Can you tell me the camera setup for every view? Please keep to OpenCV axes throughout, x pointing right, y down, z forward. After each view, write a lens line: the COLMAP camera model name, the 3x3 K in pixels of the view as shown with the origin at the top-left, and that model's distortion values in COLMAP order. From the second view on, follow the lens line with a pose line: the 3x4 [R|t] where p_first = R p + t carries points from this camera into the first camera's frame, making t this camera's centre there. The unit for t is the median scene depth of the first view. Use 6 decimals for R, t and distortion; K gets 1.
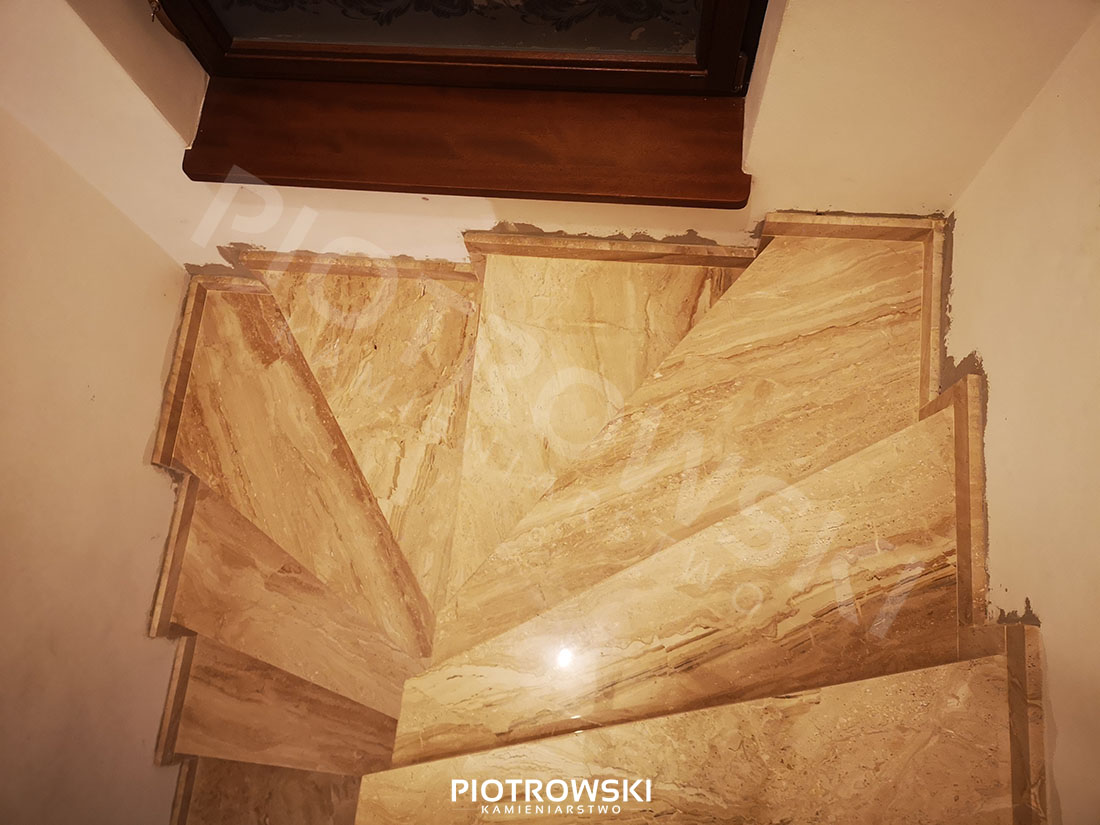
lens RADIAL K [[853.9, 0, 551.2], [0, 853.9, 408.0], [0, 0, 1]] dist [0.057864, -0.066291]
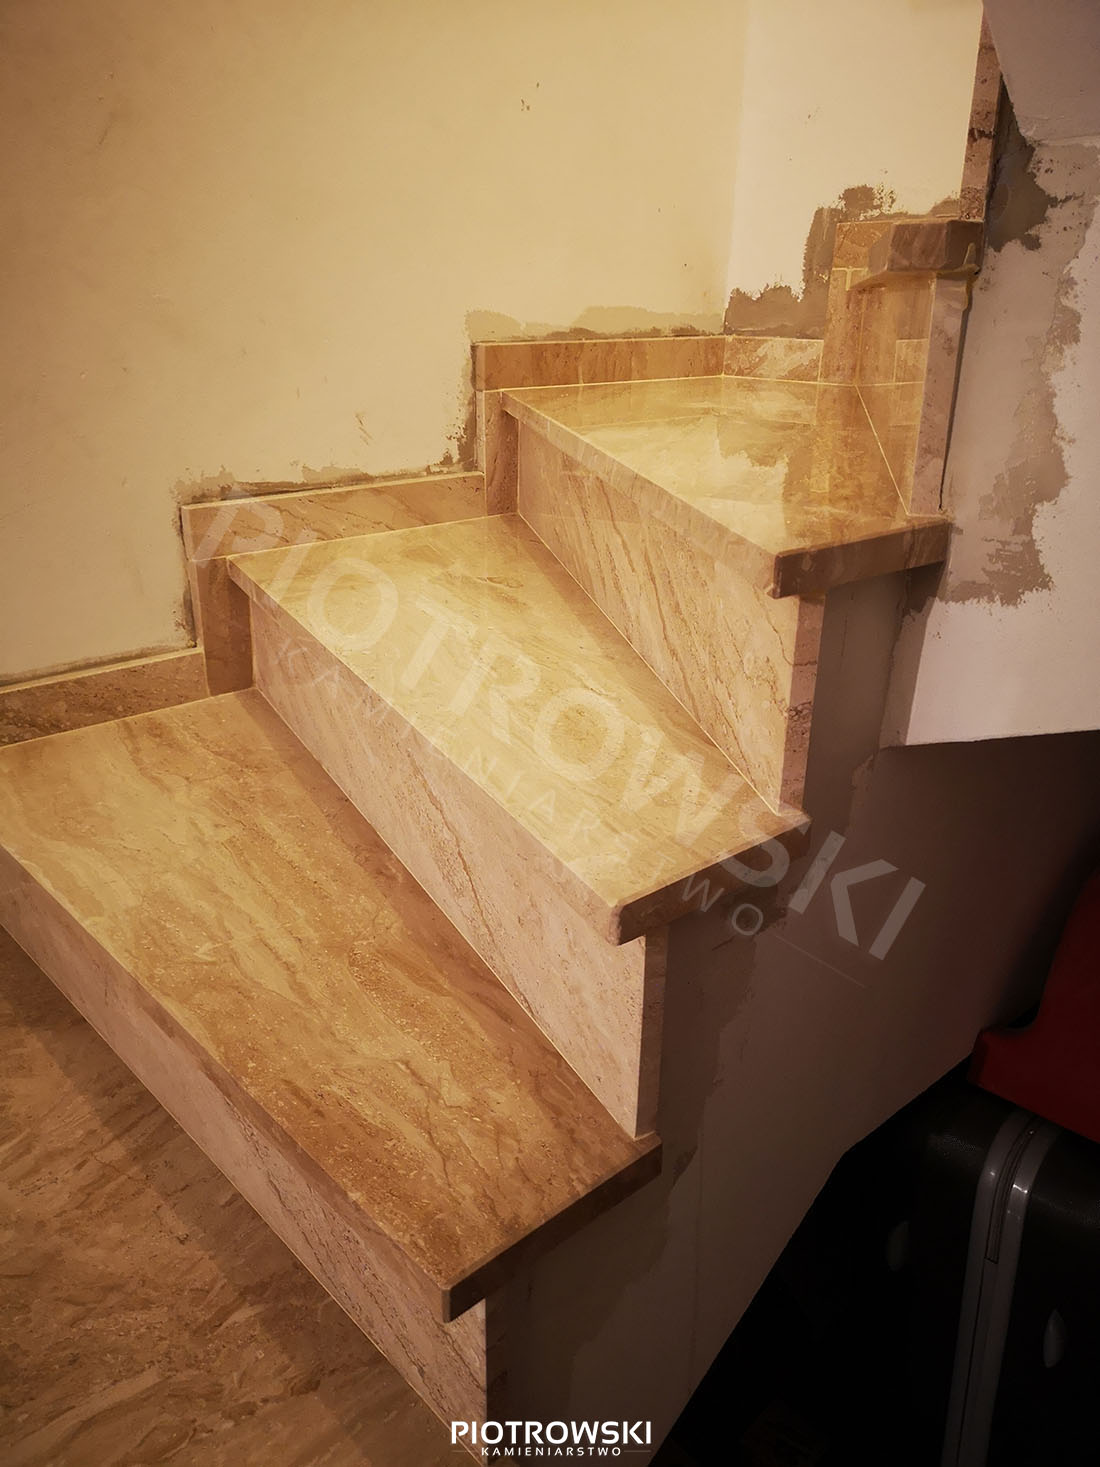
lens RADIAL K [[1135.5, 0, 557.0], [0, 1135.5, 731.3], [0, 0, 1]] dist [0.058373, -0.067458]
pose [[0.747763, 0.316474, -0.583690, 0.051115], [-0.655967, 0.488161, -0.575678, 0.569932], [0.102748, 0.813353, 0.572626, 0.846581]]
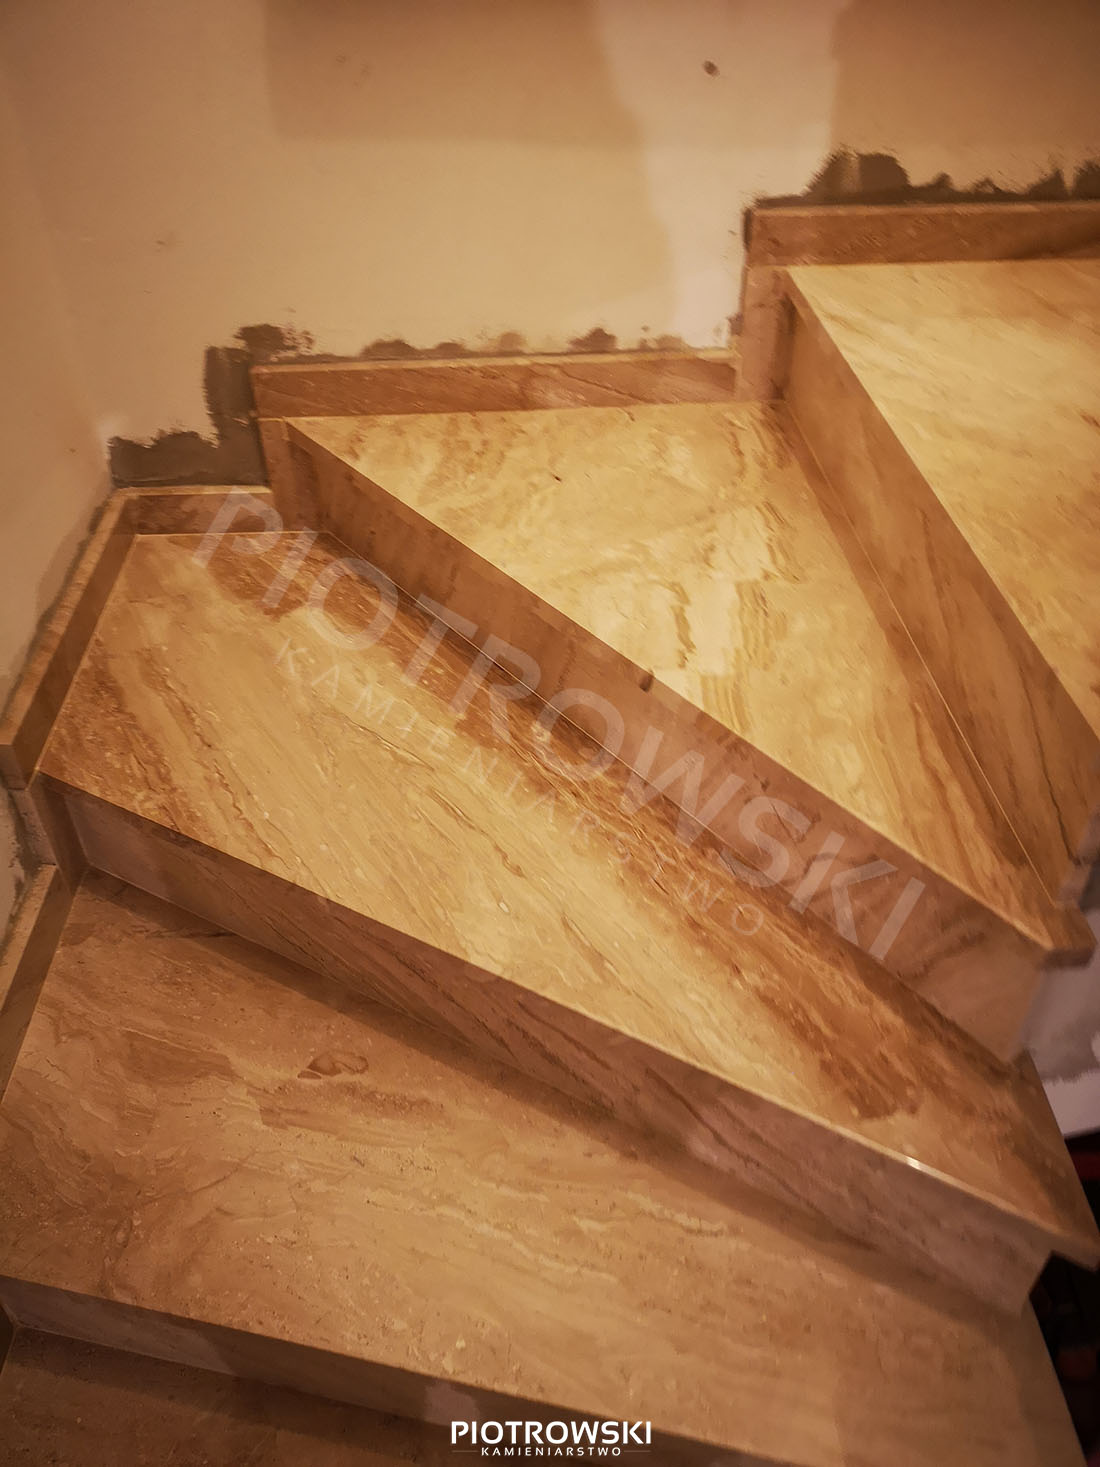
lens RADIAL K [[1138.8, 0, 553.5], [0, 1138.8, 732.7], [0, 0, 1]] dist [0.057864, -0.066291]
pose [[0.984419, -0.041481, 0.170875, -0.324674], [0.133921, 0.806606, -0.575719, 0.401099], [-0.113948, 0.589632, 0.799593, 0.601420]]
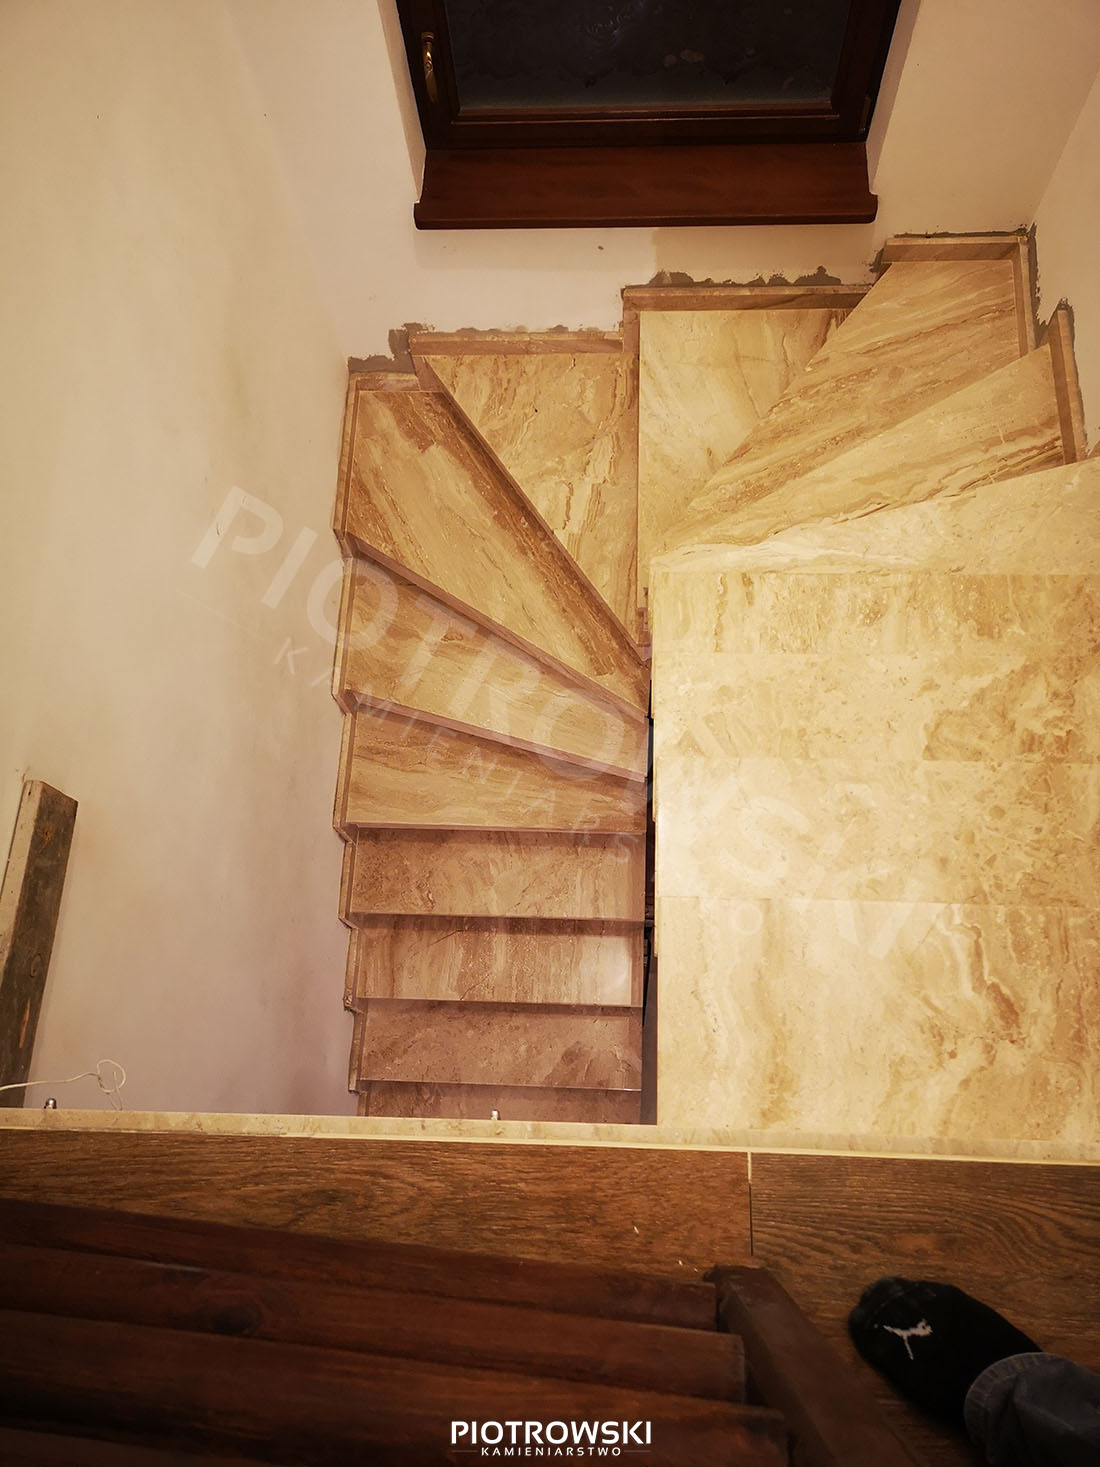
lens RADIAL K [[1135.5, 0, 557.0], [0, 1135.5, 731.3], [0, 0, 1]] dist [0.058373, -0.067458]
pose [[0.997521, -0.052220, 0.047176, -0.275925], [0.056251, 0.994479, -0.088585, 0.490374], [-0.042290, 0.091019, 0.994951, -0.457824]]
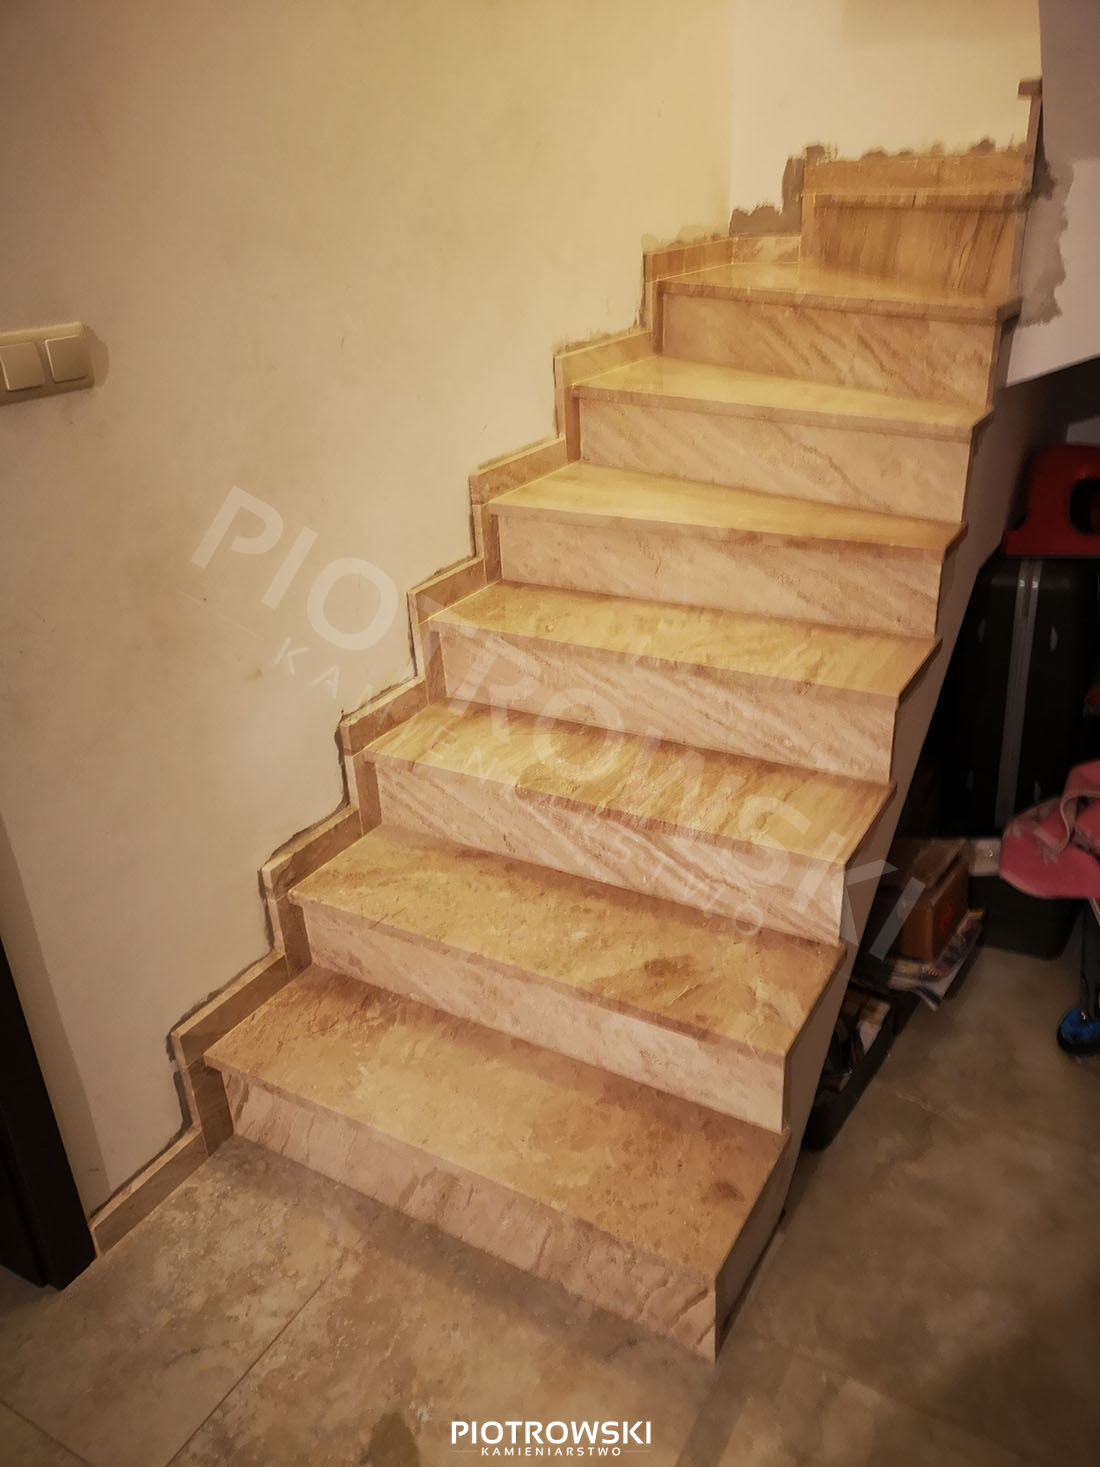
lens RADIAL K [[1123.8, 0, 560.2], [0, 1123.8, 732.7], [0, 0, 1]] dist [0.065448, -0.076541]
pose [[0.912431, 0.207285, -0.352850, -0.019493], [-0.400562, 0.628915, -0.666345, 1.278611], [0.083789, 0.749332, 0.656872, 0.620132]]
